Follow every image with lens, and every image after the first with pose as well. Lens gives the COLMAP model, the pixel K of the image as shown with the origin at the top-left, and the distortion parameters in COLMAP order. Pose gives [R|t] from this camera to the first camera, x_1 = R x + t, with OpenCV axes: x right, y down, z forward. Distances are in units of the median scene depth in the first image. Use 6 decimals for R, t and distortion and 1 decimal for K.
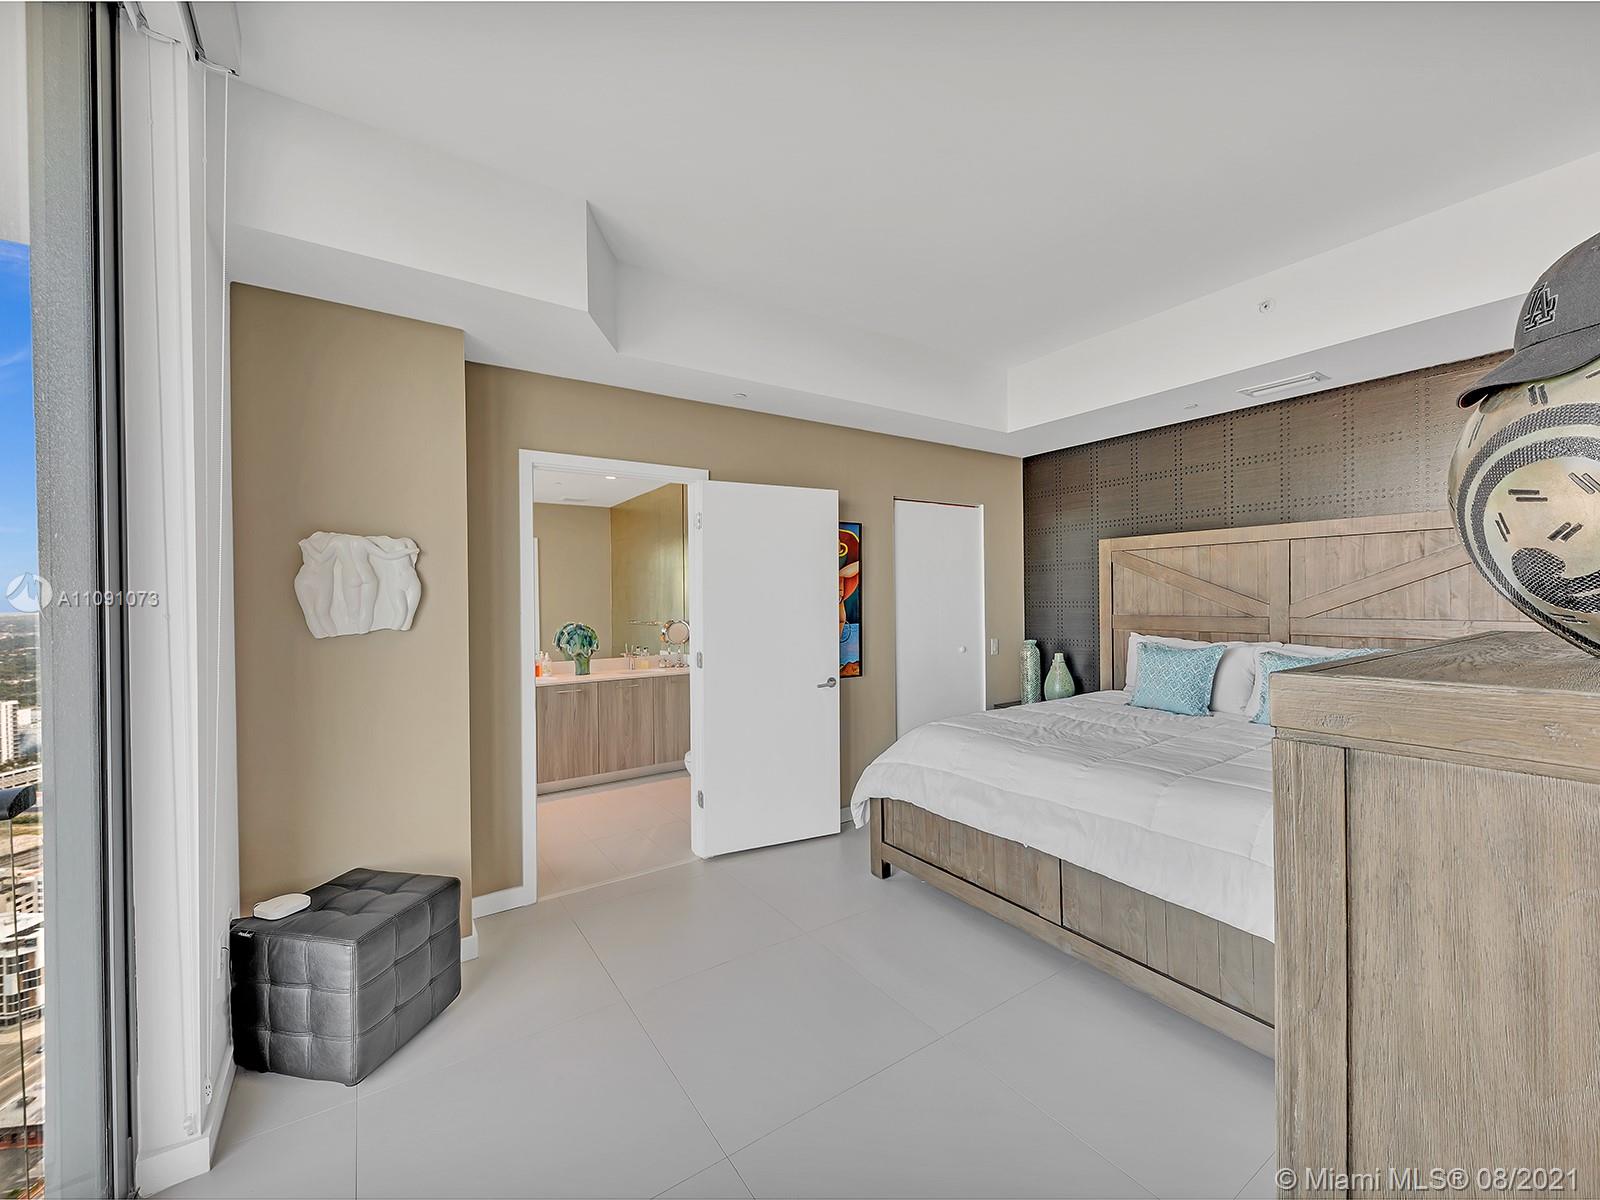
lens RADIAL K [[630.4, 0, 806.4], [0, 630.4, 599.2], [0, 0, 1]] dist [0.013643, -0.005287]
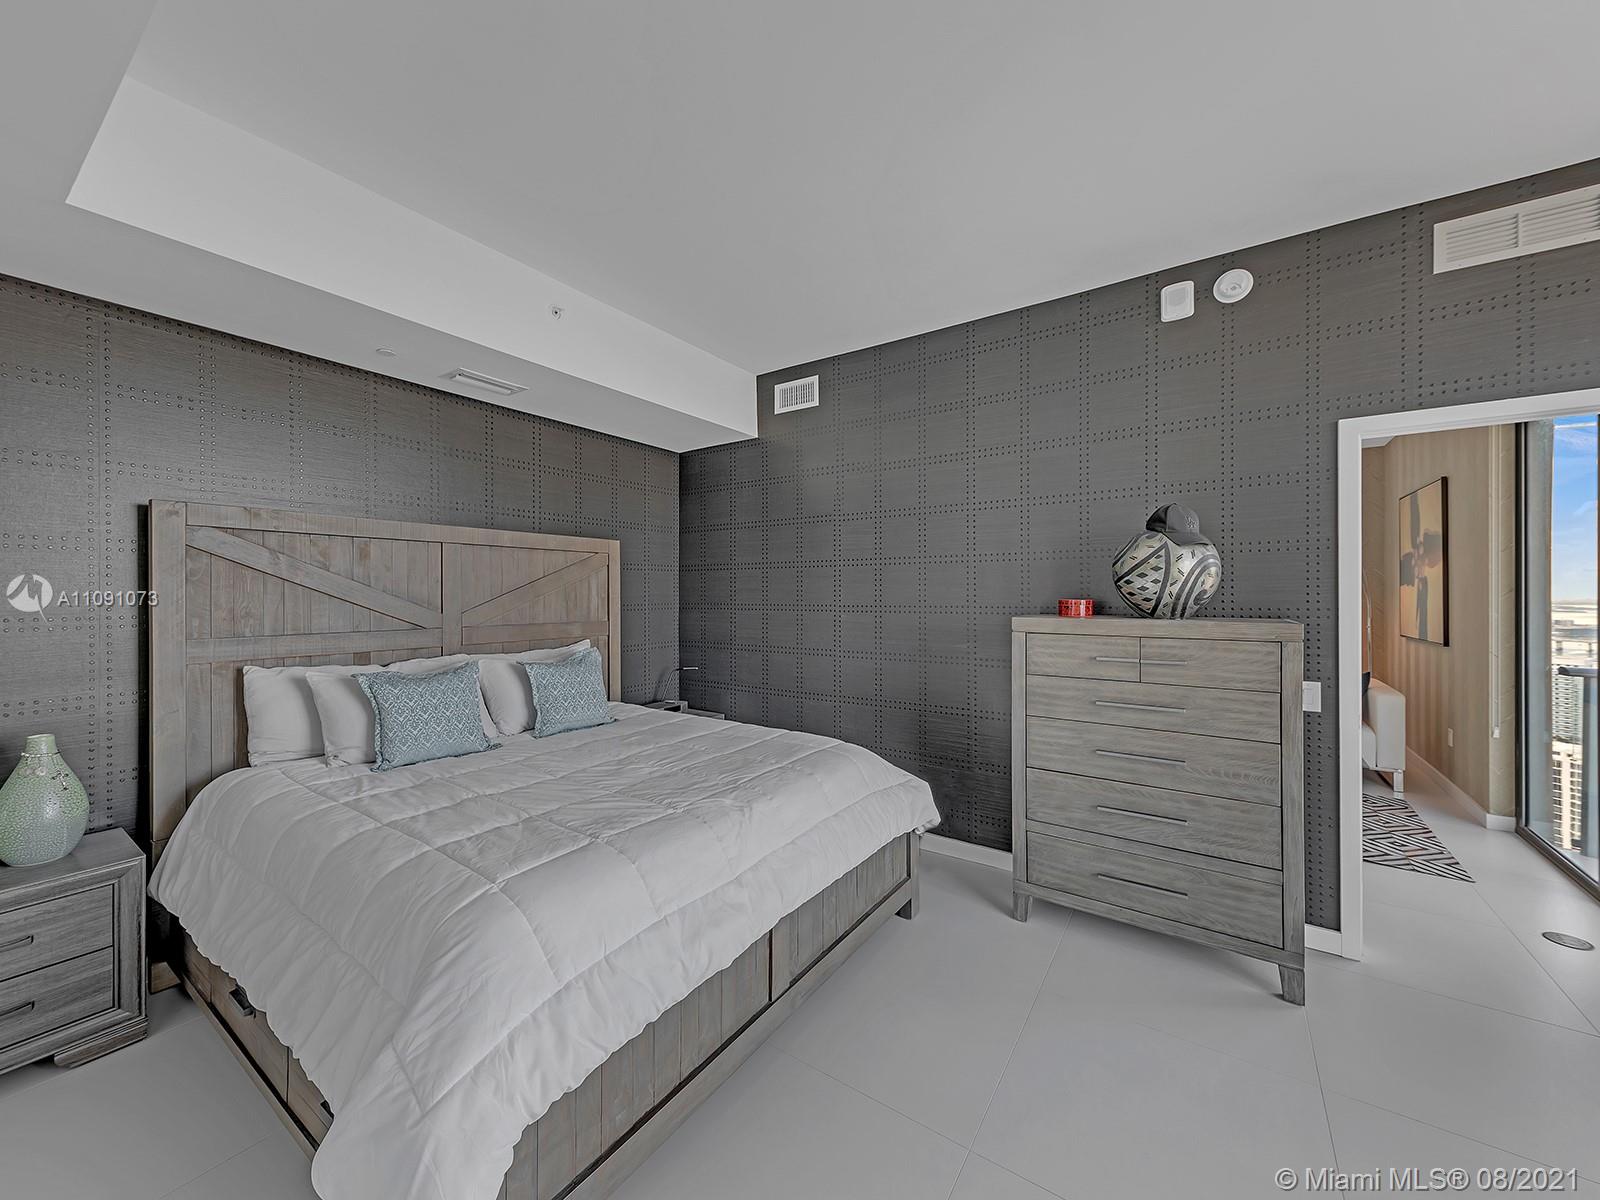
lens RADIAL K [[630.4, 0, 745.4], [0, 630.4, 589.9], [0, 0, 1]] dist [0.013643, -0.005287]
pose [[-0.348213, 0.014989, 0.937296, -0.280685], [0.008897, 0.999880, -0.012685, -0.010836], [-0.937373, 0.003922, -0.348304, 0.949963]]
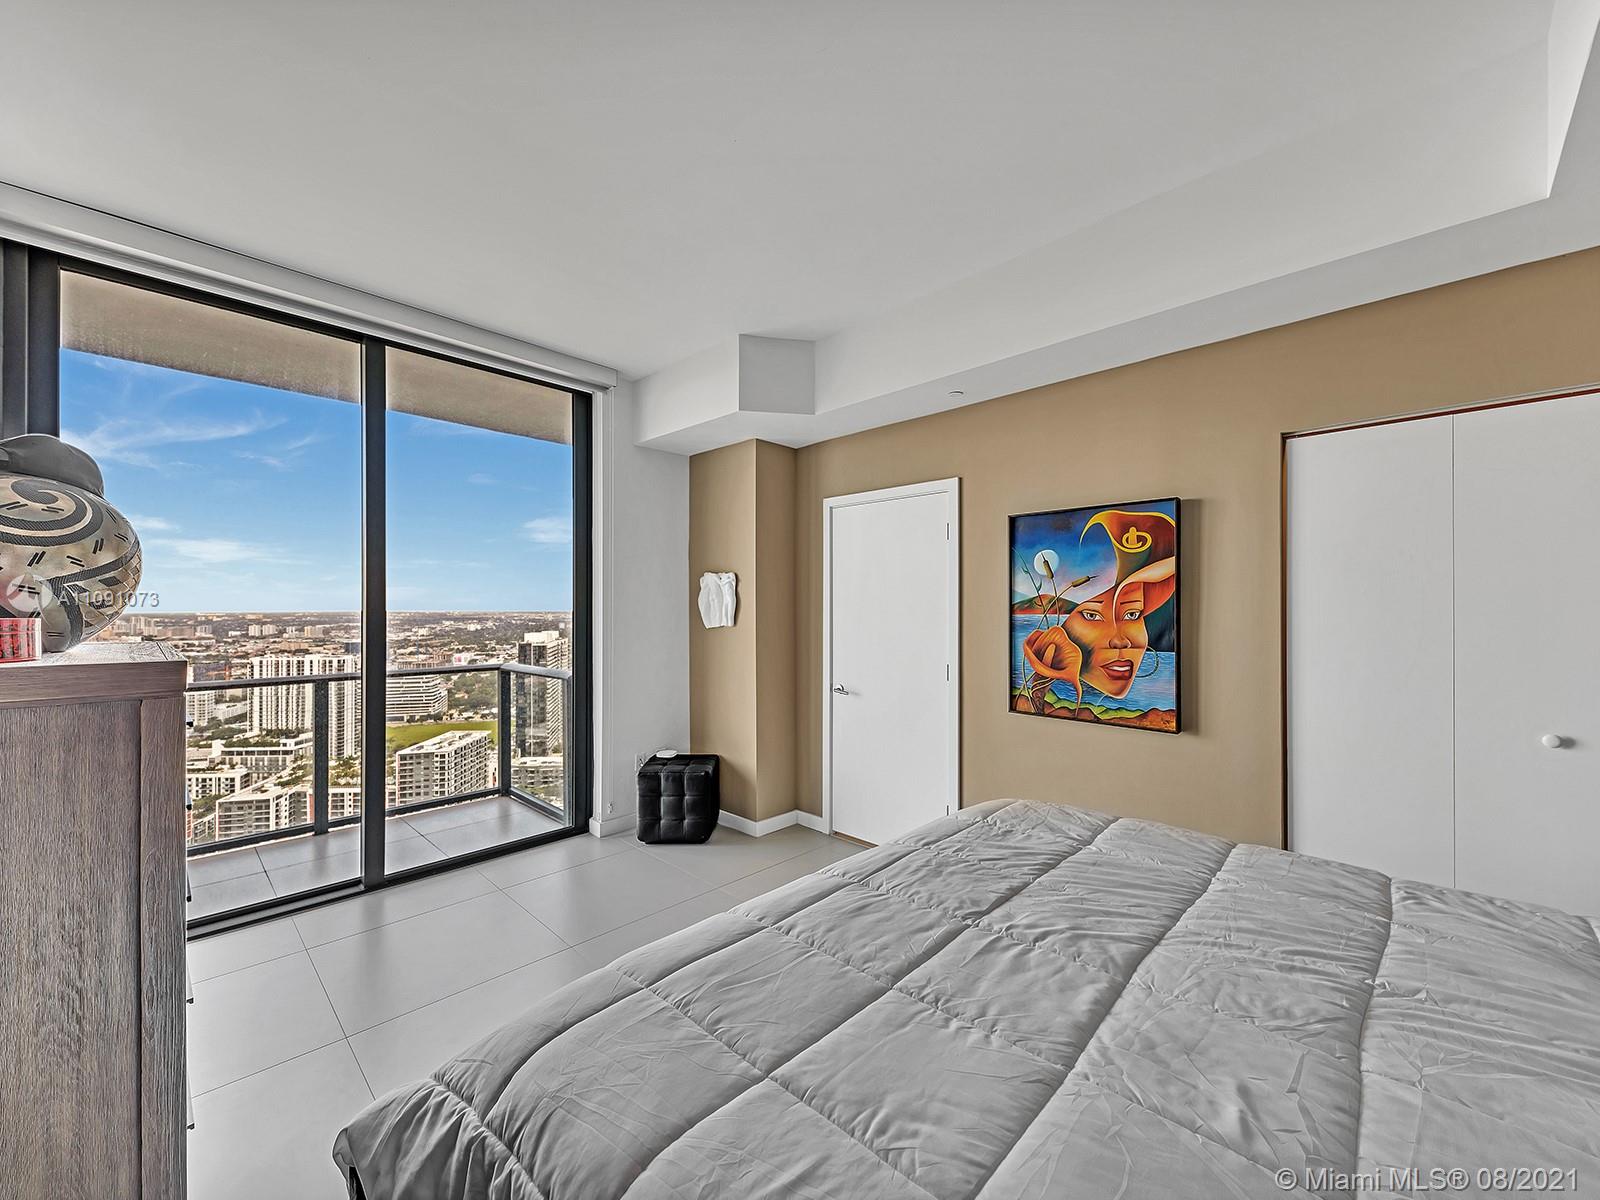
lens RADIAL K [[630.4, 0, 800.7], [0, 630.4, 597.0], [0, 0, 1]] dist [0.013643, -0.005287]
pose [[0.199339, -0.003373, -0.979925, 0.788915], [-0.003003, 0.999987, -0.004053, -0.017862], [0.979926, 0.003751, 0.199326, 0.602434]]
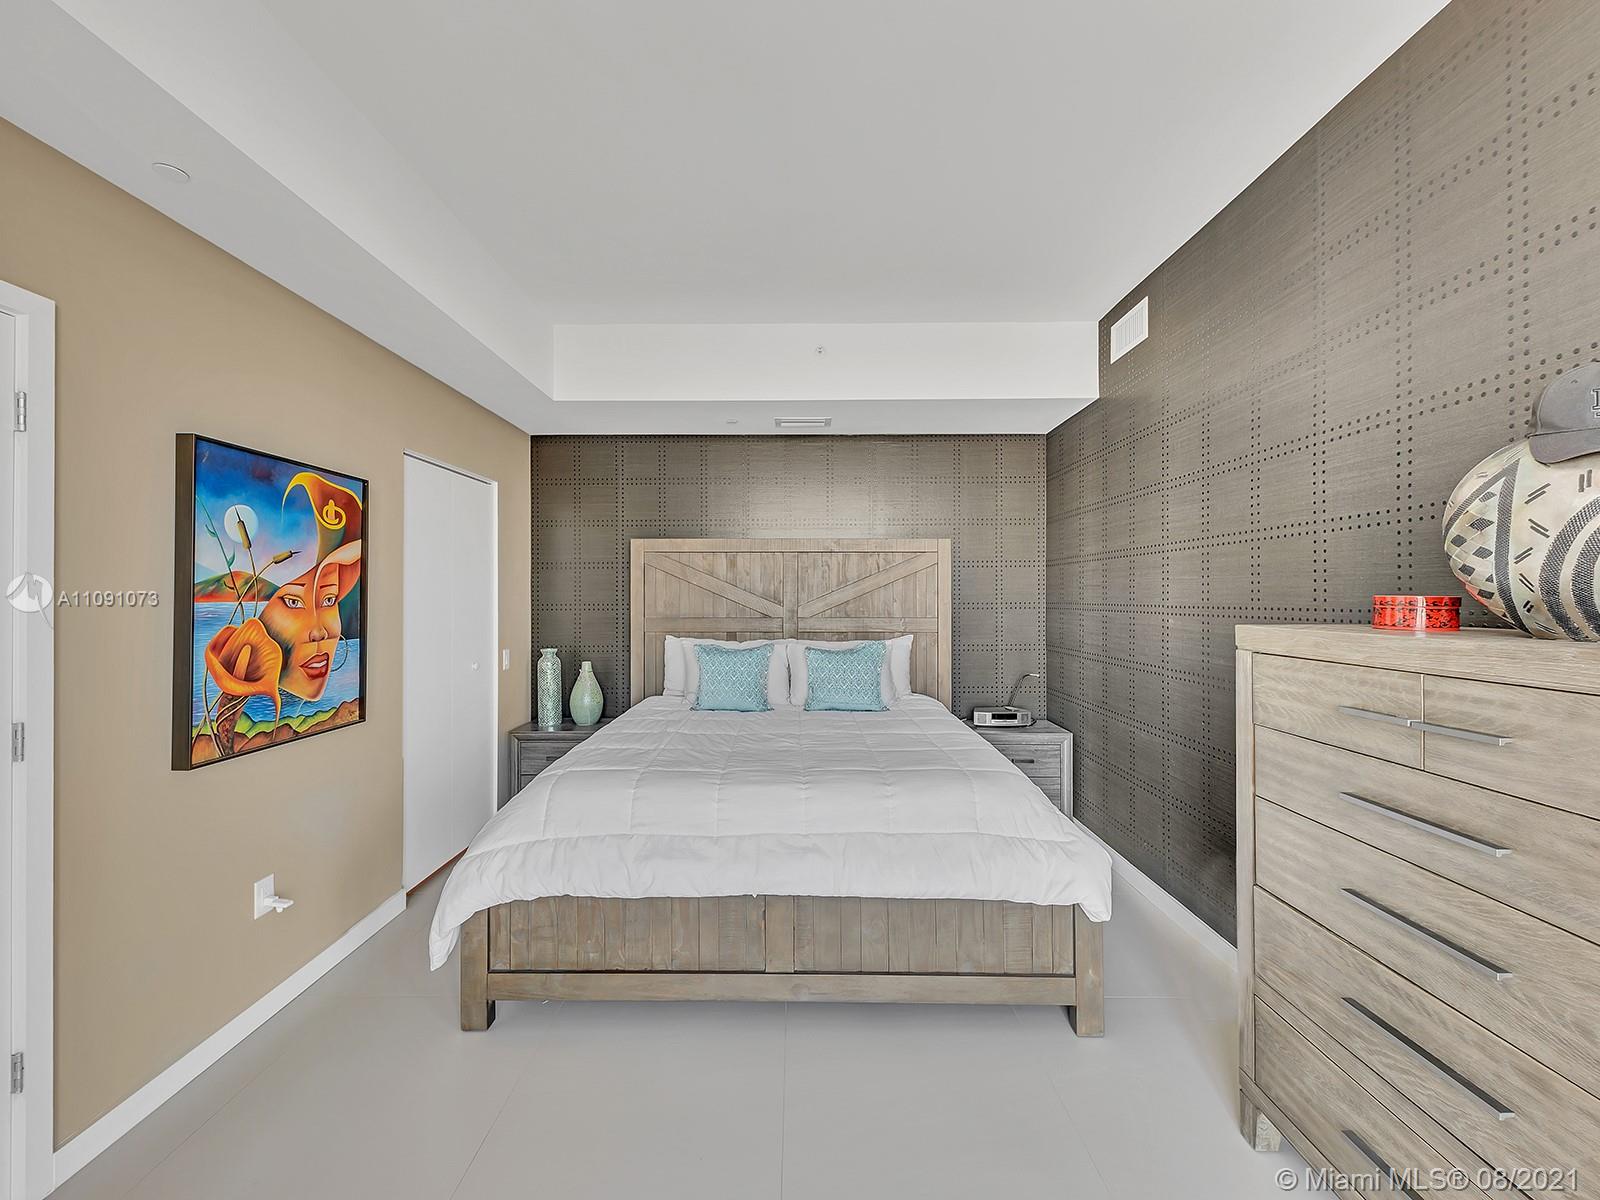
lens RADIAL K [[630.4, 0, 791.0], [0, 630.4, 593.6], [0, 0, 1]] dist [0.013643, -0.005287]
pose [[0.573974, 0.014891, 0.818738, -0.230704], [-0.004360, 0.999876, -0.015129, 0.001787], [-0.818862, 0.005114, 0.573968, 0.348568]]
